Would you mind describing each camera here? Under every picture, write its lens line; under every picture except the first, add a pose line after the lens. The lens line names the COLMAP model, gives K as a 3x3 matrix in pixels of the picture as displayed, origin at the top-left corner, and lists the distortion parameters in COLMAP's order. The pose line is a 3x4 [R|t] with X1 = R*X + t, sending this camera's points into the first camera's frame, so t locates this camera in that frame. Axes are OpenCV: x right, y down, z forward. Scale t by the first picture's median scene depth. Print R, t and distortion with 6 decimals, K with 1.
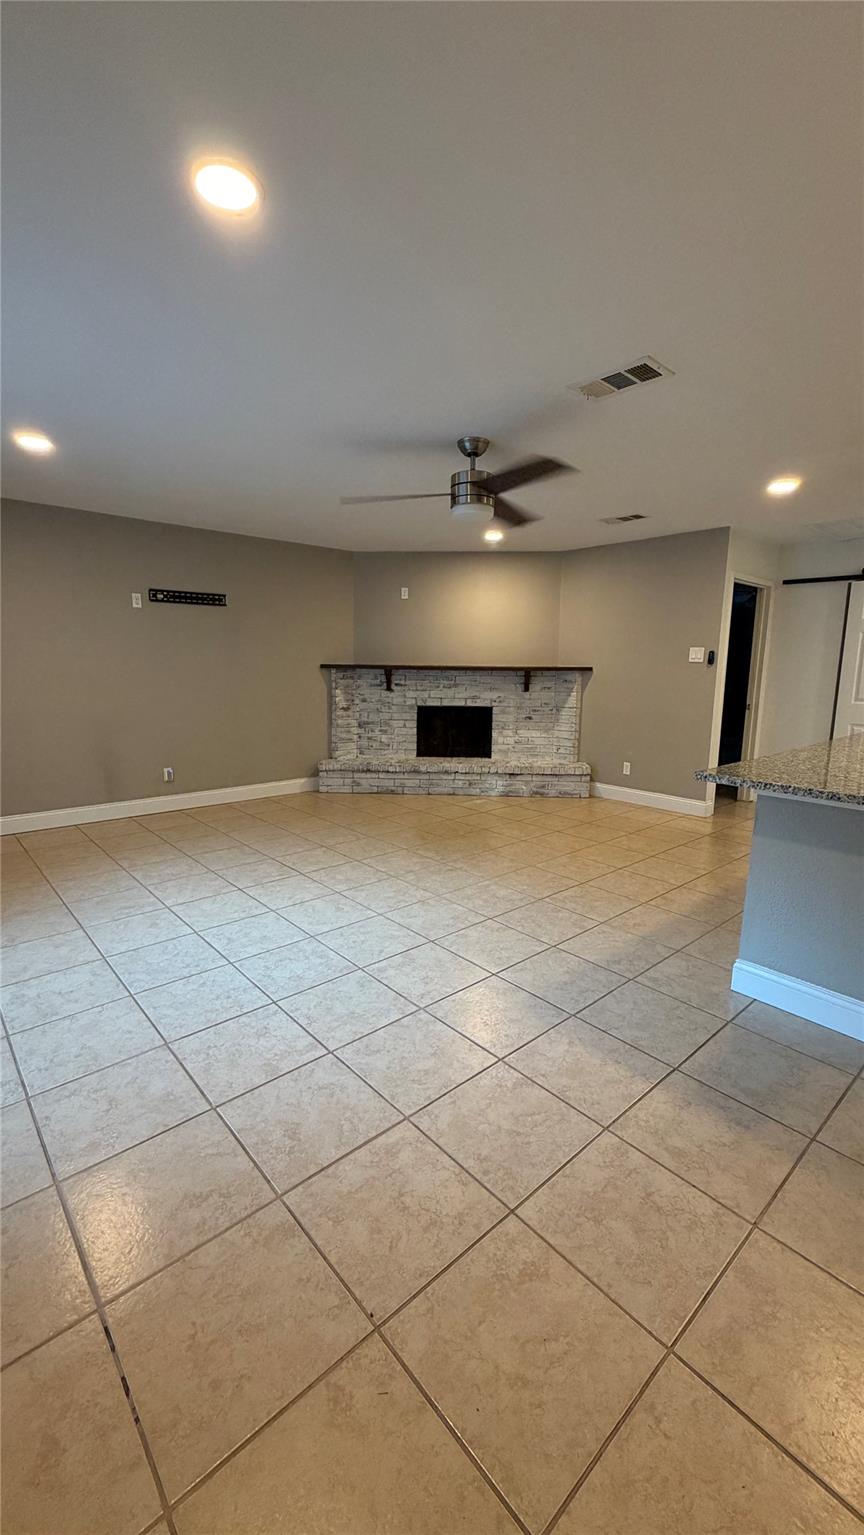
lens RADIAL K [[613.6, 0, 432.6], [0, 613.6, 764.2], [0, 0, 1]] dist [0.002281, 0.000287]
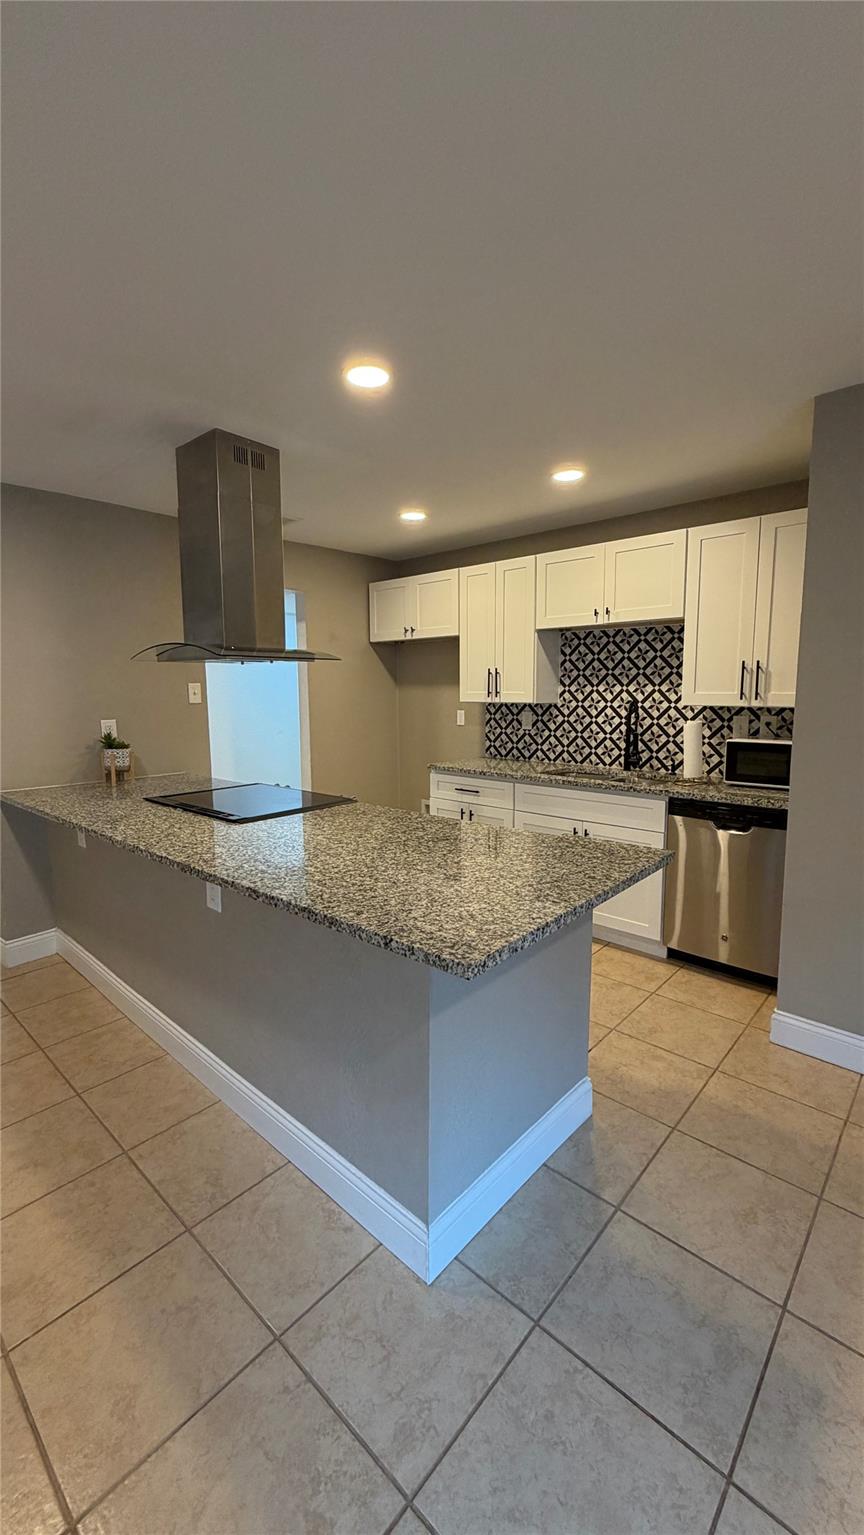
lens RADIAL K [[613.6, 0, 432.6], [0, 613.6, 764.2], [0, 0, 1]] dist [0.002281, 0.000287]
pose [[-0.112227, -0.137483, 0.984126, -0.010351], [0.168852, 0.973341, 0.155232, -0.104506], [-0.979231, 0.183593, -0.086021, 0.491681]]
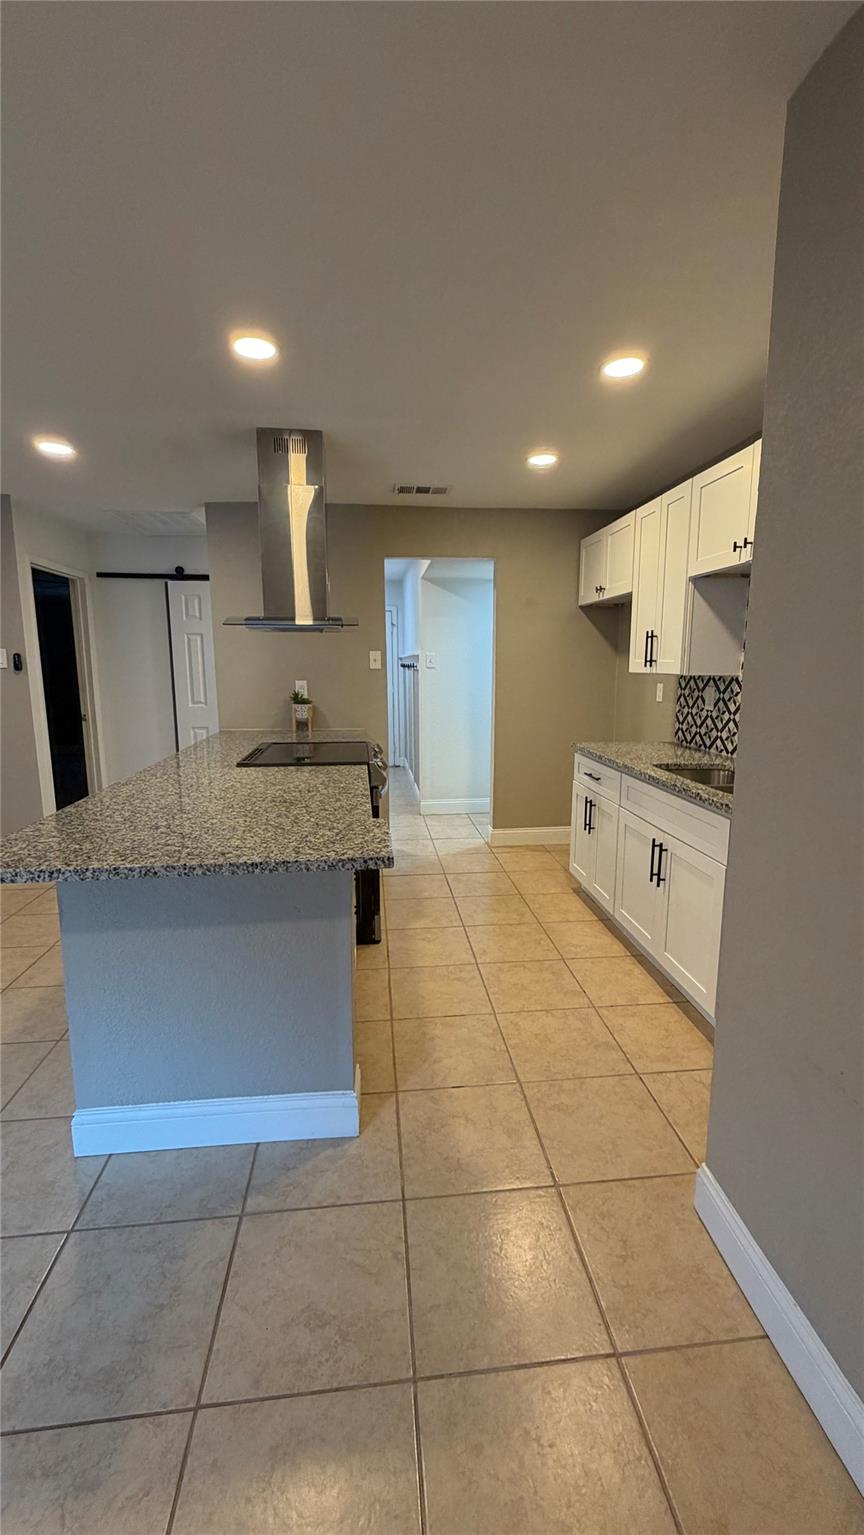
lens RADIAL K [[613.6, 0, 432.6], [0, 613.6, 764.2], [0, 0, 1]] dist [0.002281, 0.000287]
pose [[0.580965, -0.147825, 0.800392, 0.119772], [0.143008, 0.986610, 0.078415, -0.032119], [-0.801267, 0.068906, 0.594326, 0.124818]]
